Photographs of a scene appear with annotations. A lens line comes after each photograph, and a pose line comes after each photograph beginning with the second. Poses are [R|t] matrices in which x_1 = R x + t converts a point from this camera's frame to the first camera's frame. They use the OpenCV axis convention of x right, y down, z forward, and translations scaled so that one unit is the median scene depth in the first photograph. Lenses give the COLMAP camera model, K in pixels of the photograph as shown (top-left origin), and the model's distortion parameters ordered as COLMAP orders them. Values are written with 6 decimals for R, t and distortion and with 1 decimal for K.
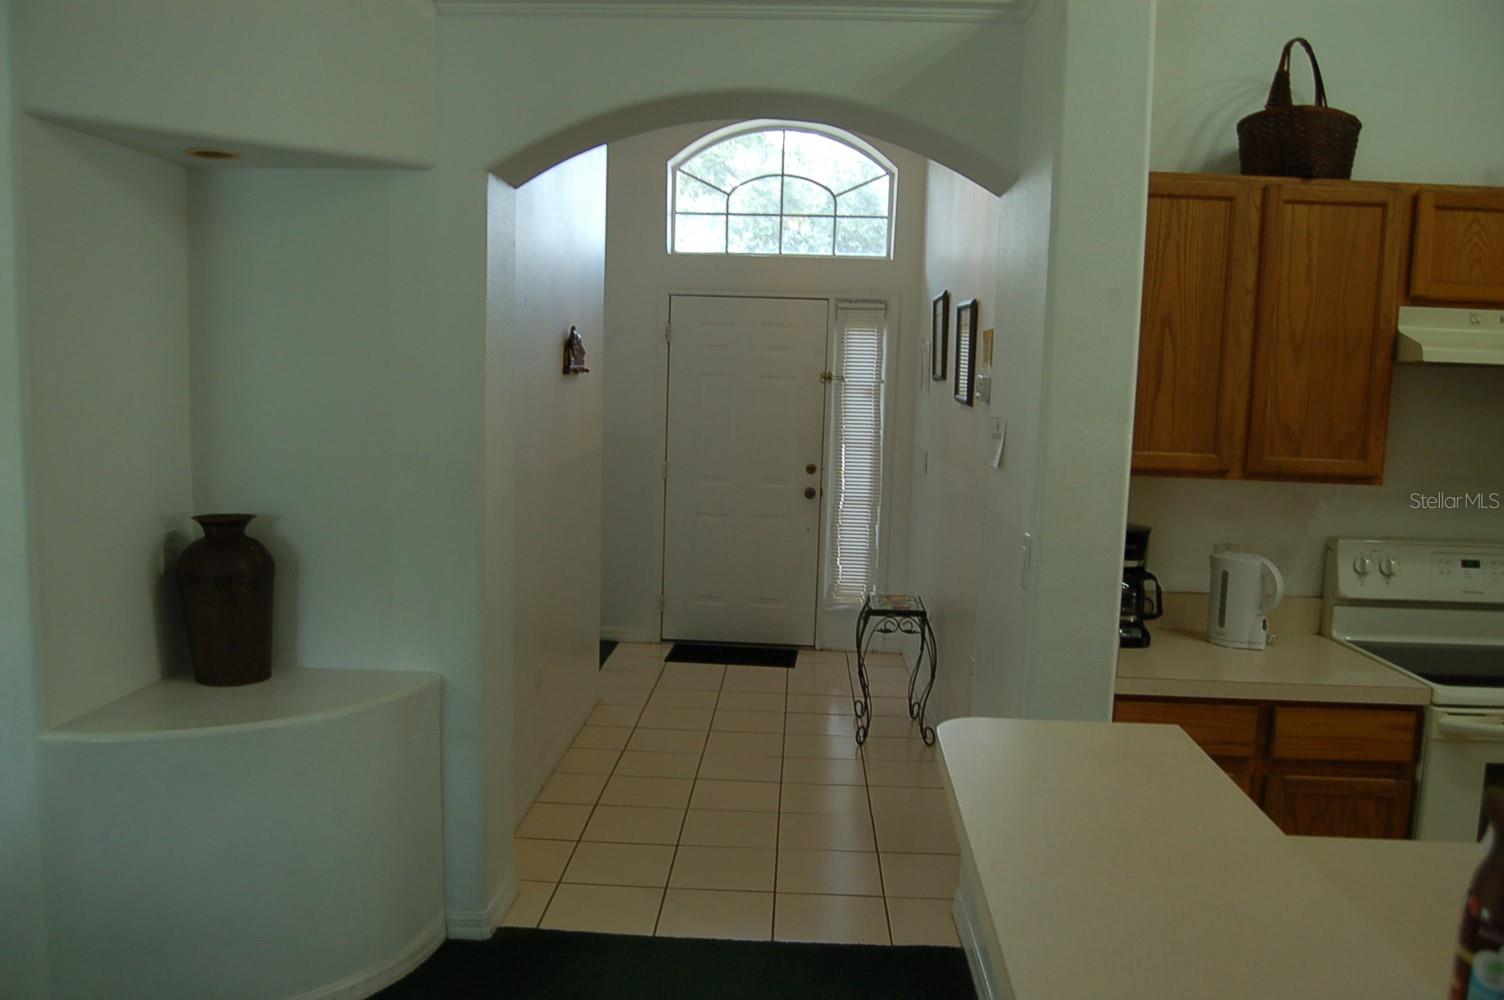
lens RADIAL K [[1186.1, 0, 746.6], [0, 1186.1, 506.7], [0, 0, 1]] dist [-0.088823, 0.034723]
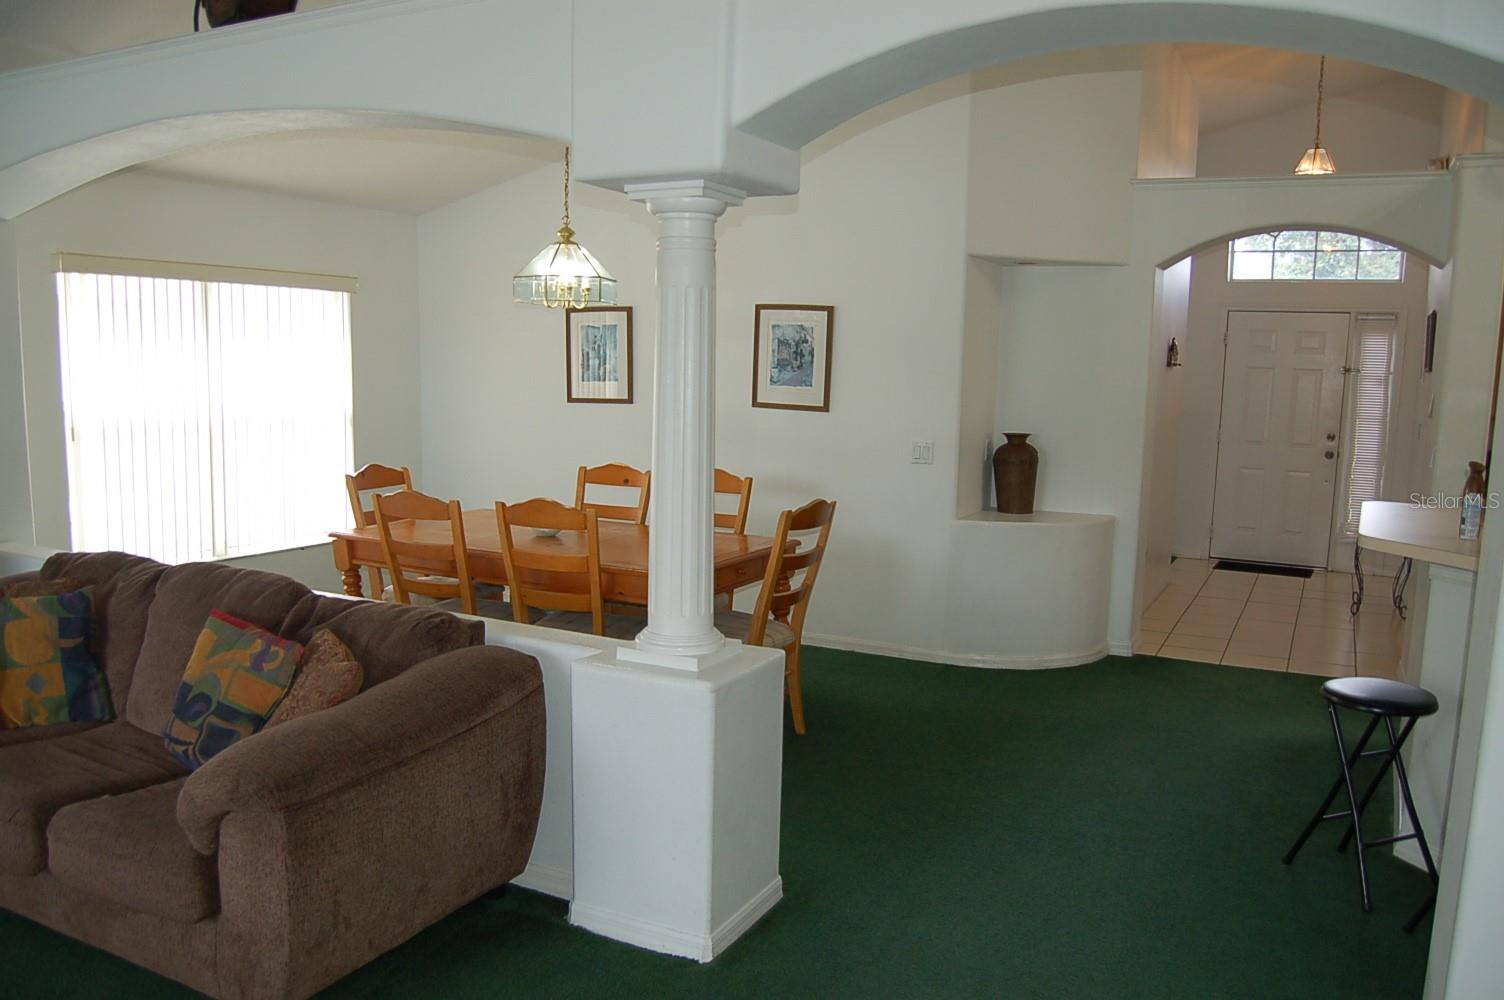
lens RADIAL K [[1186.1, 0, 735.9], [0, 1186.1, 528.1], [0, 0, 1]] dist [-0.088823, 0.034723]
pose [[0.908488, 0.050862, -0.414803, -0.008831], [-0.040868, 0.998621, 0.032939, 0.058177], [0.415907, -0.012973, 0.909315, -0.515178]]
